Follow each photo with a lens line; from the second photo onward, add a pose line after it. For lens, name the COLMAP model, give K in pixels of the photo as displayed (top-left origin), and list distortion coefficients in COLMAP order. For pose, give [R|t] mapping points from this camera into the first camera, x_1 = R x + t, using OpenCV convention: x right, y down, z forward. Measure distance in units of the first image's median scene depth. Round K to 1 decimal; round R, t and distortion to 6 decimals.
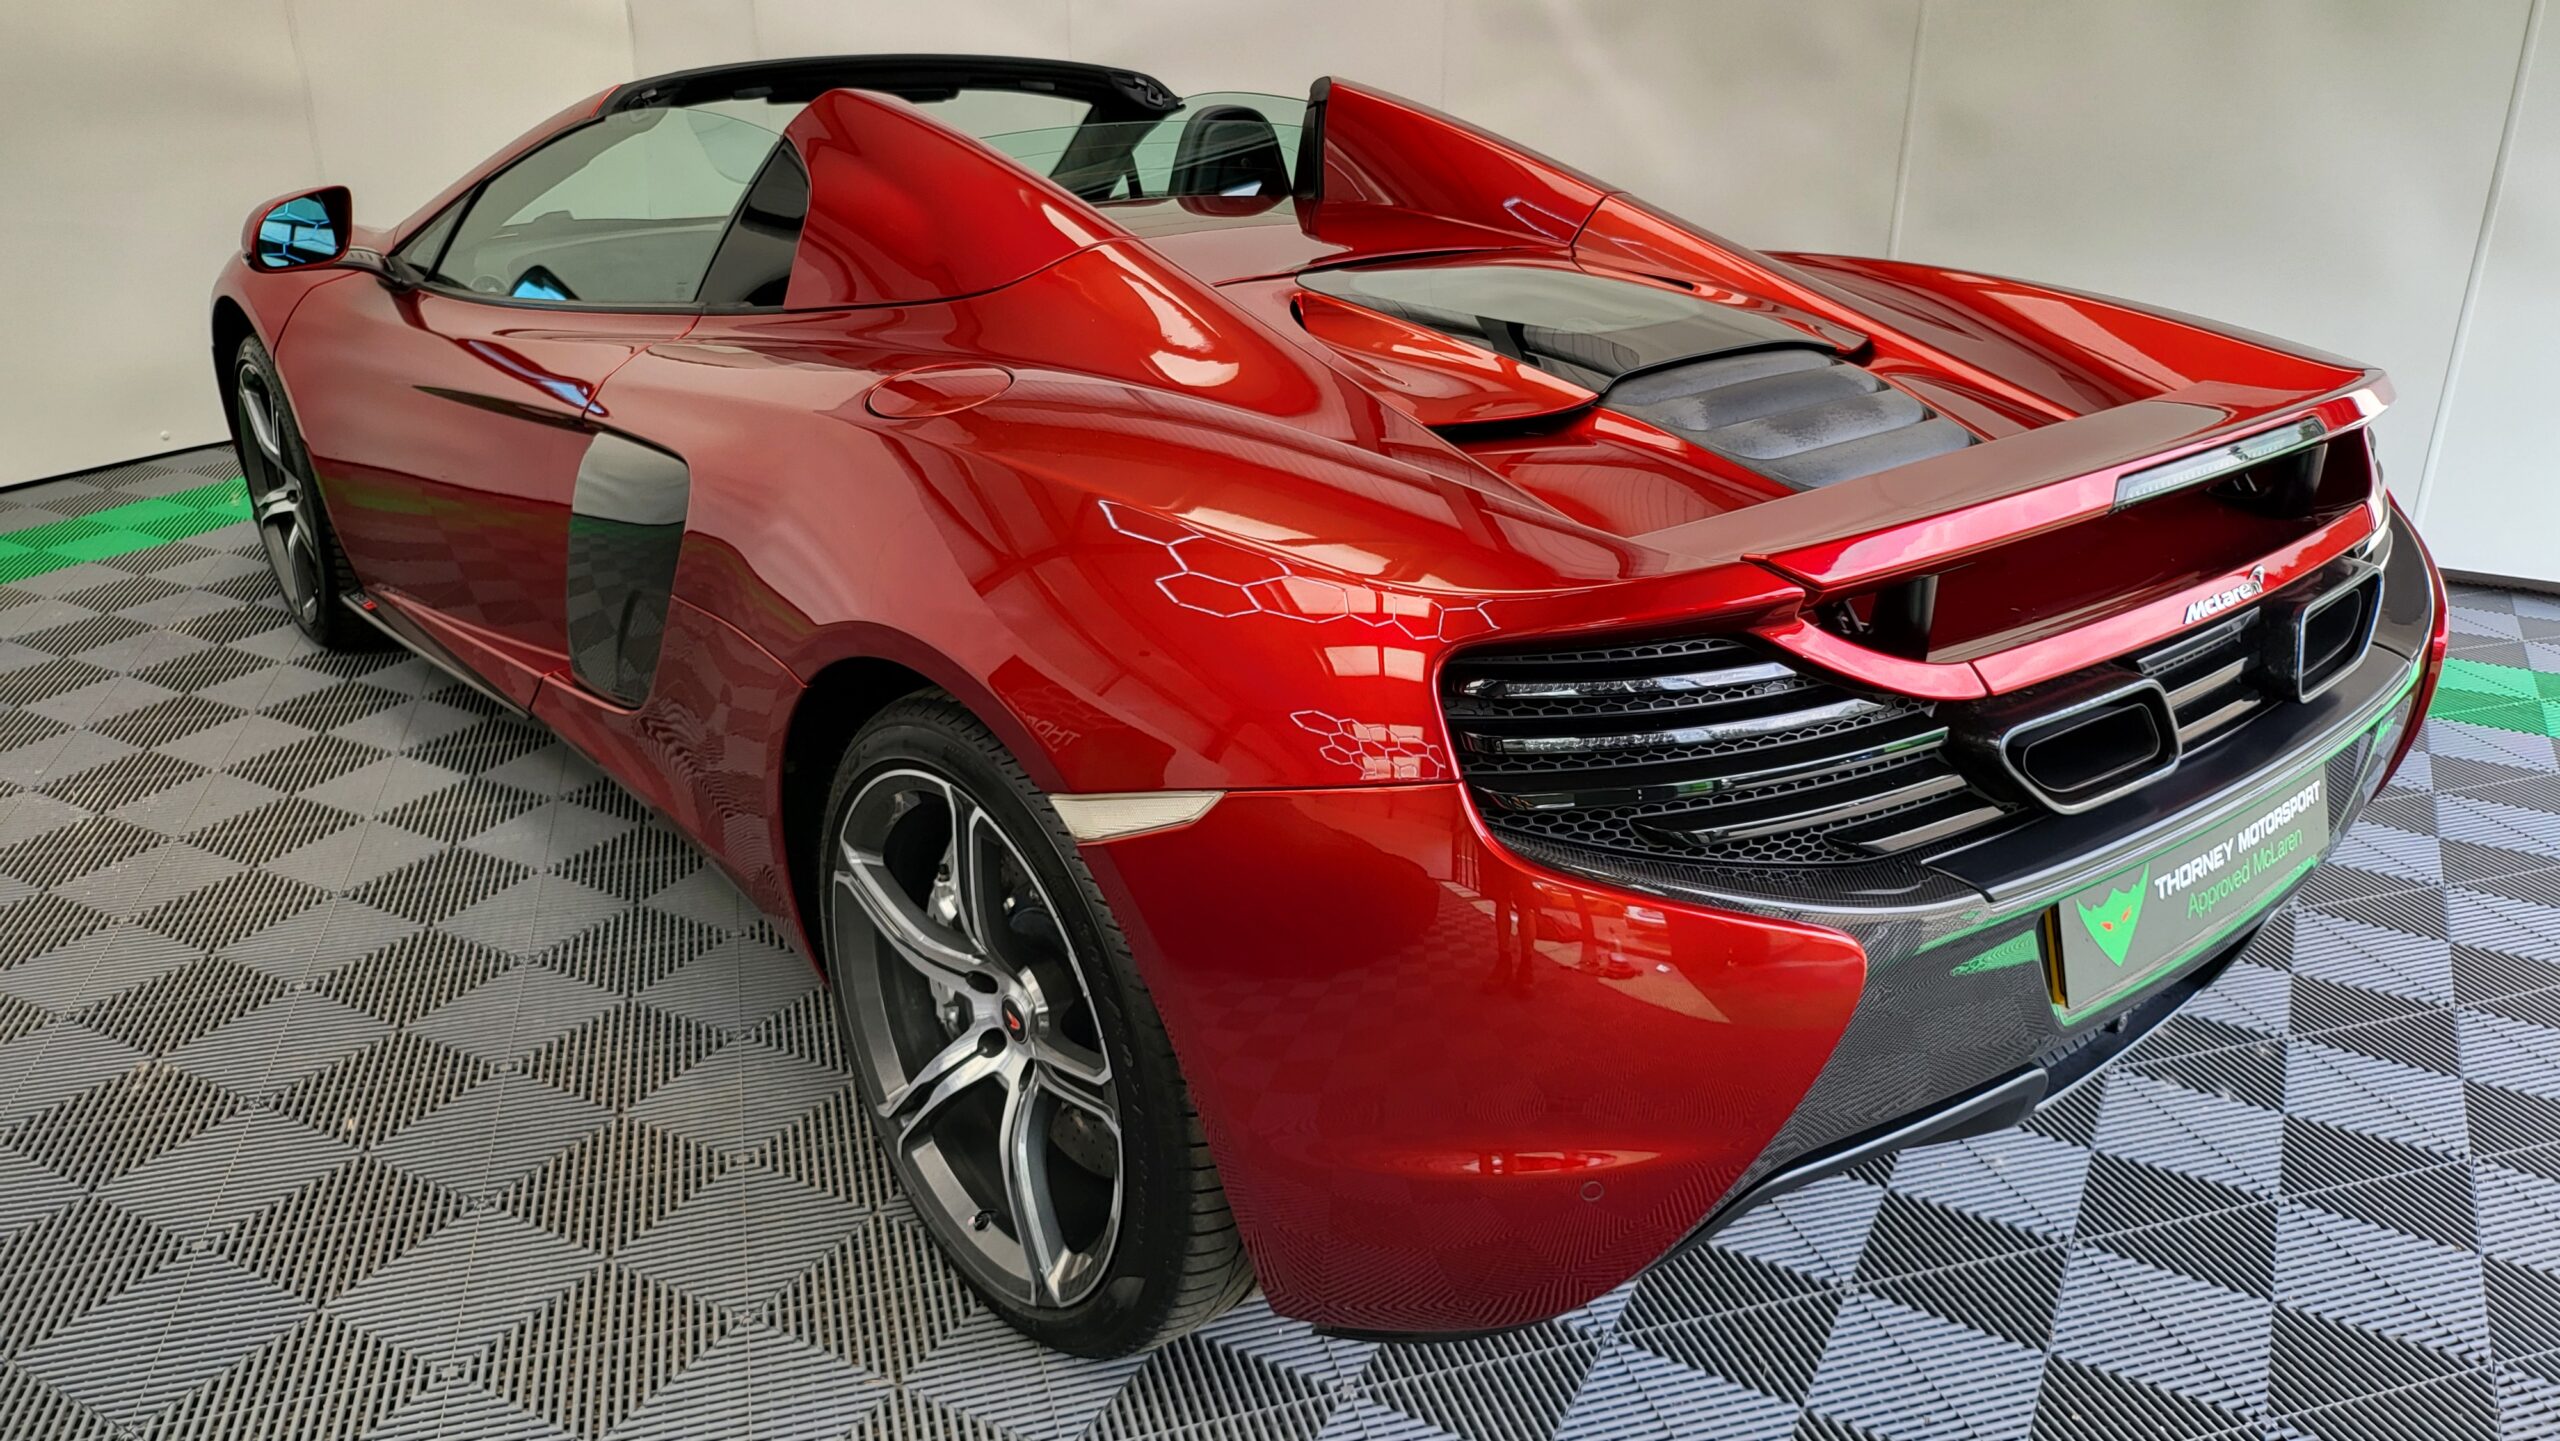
lens RADIAL K [[1822.2, 0, 1281.4], [0, 1822.2, 712.3], [0, 0, 1]] dist [0.045018, -0.049063]
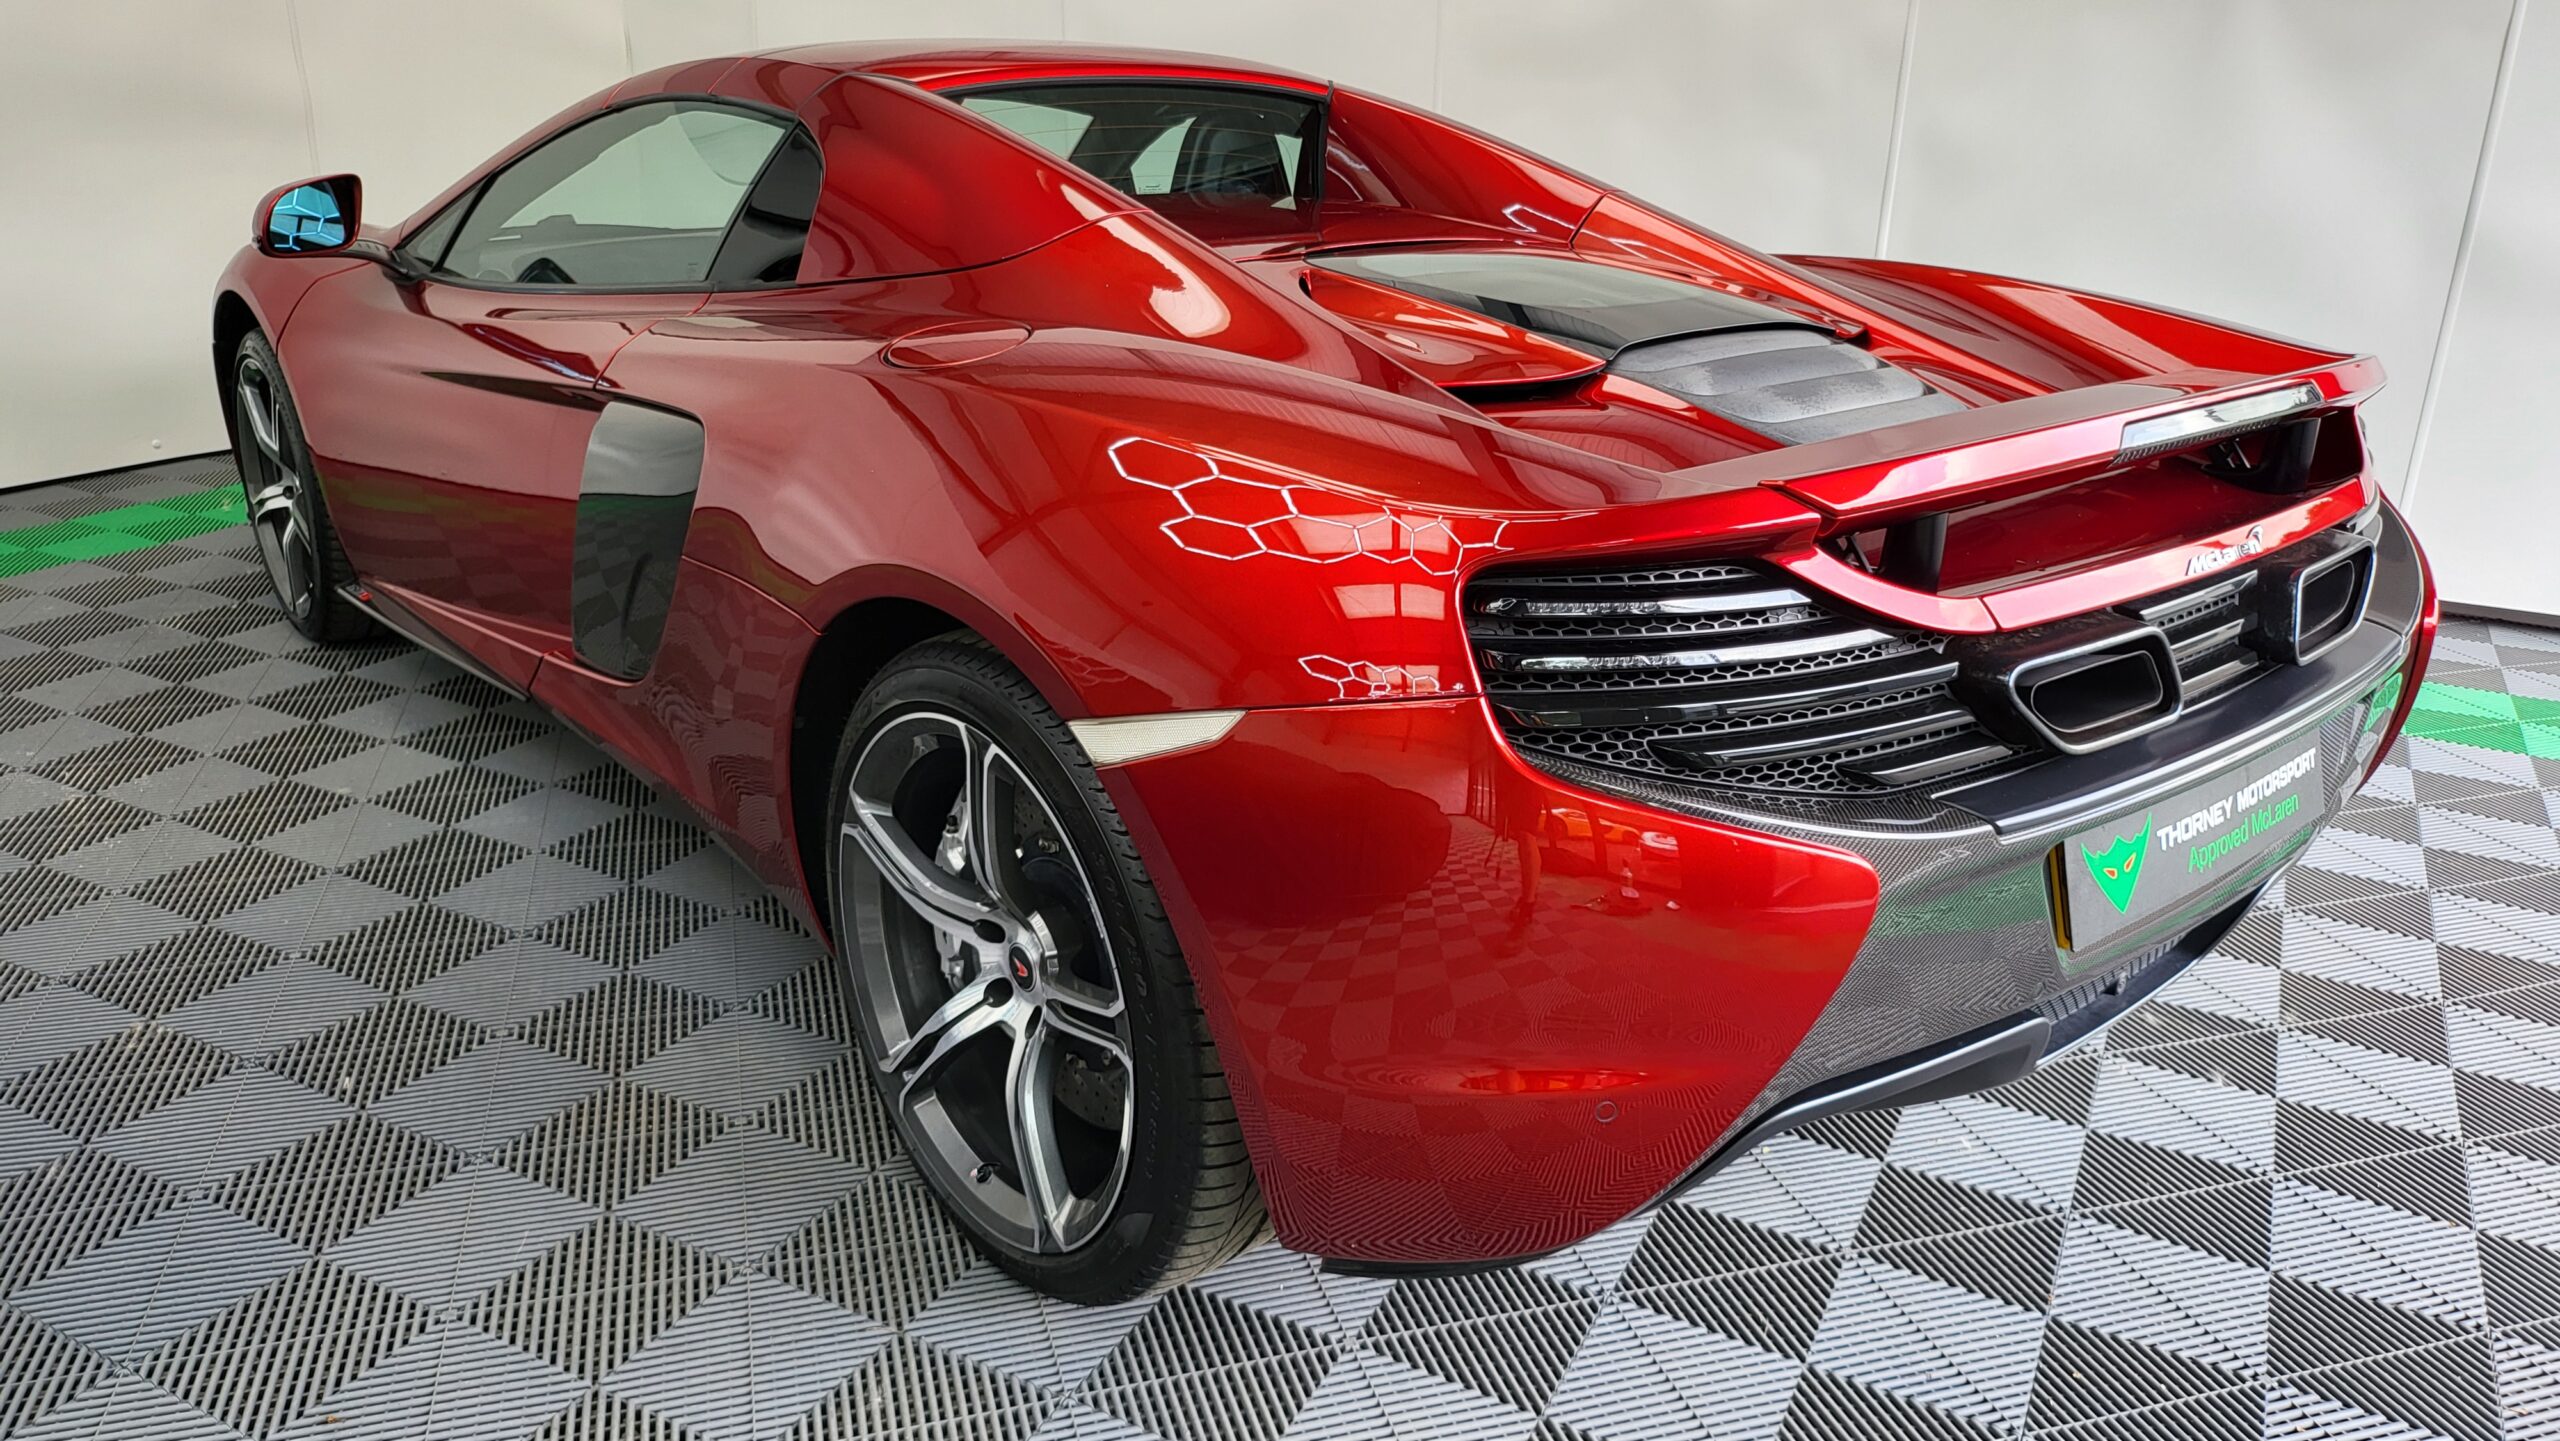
lens RADIAL K [[1822.2, 0, 1265.7], [0, 1822.2, 719.1], [0, 0, 1]] dist [0.045018, -0.049063]
pose [[0.999893, 0.012610, 0.007391, -0.020290], [-0.012385, 0.999481, -0.029739, 0.057340], [-0.007762, 0.029644, 0.999530, -0.007539]]
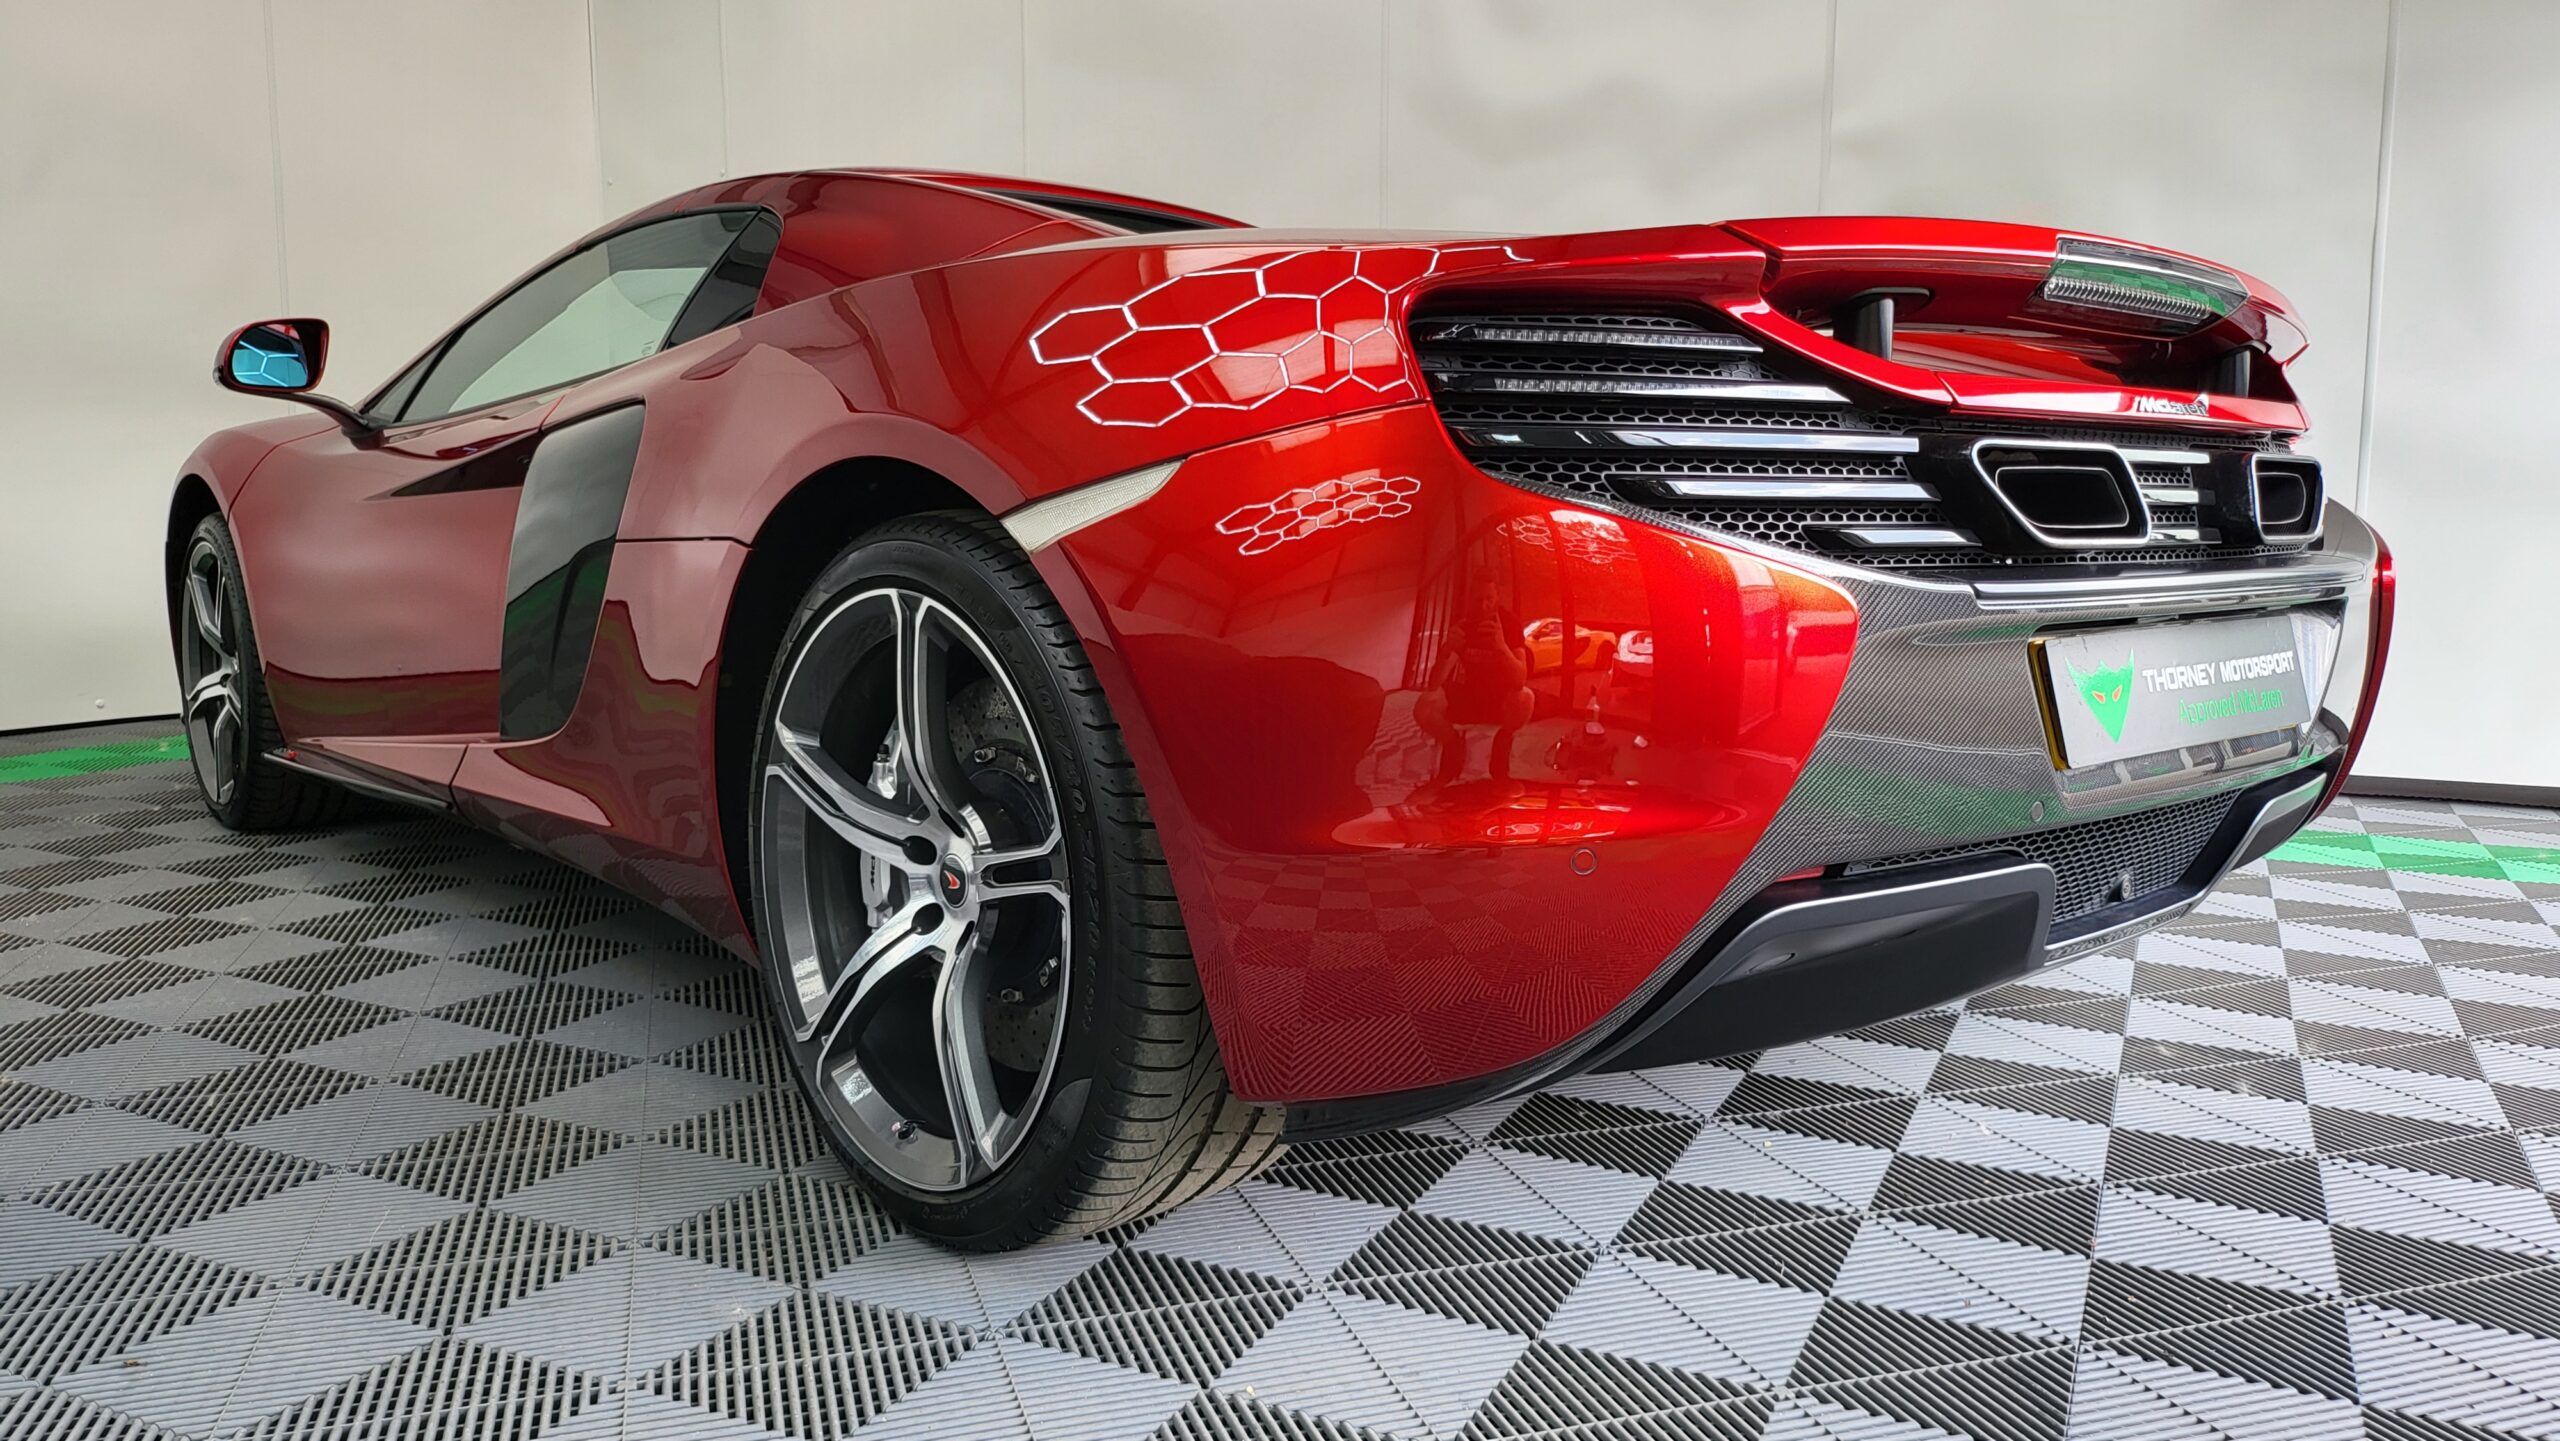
lens RADIAL K [[1822.2, 0, 1270.6], [0, 1822.2, 708.8], [0, 0, 1]] dist [0.045018, -0.049063]
pose [[0.999601, -0.000792, 0.028246, -0.010258], [0.008237, 0.964358, -0.264471, 0.315894], [-0.027030, 0.264599, 0.963980, 0.070887]]
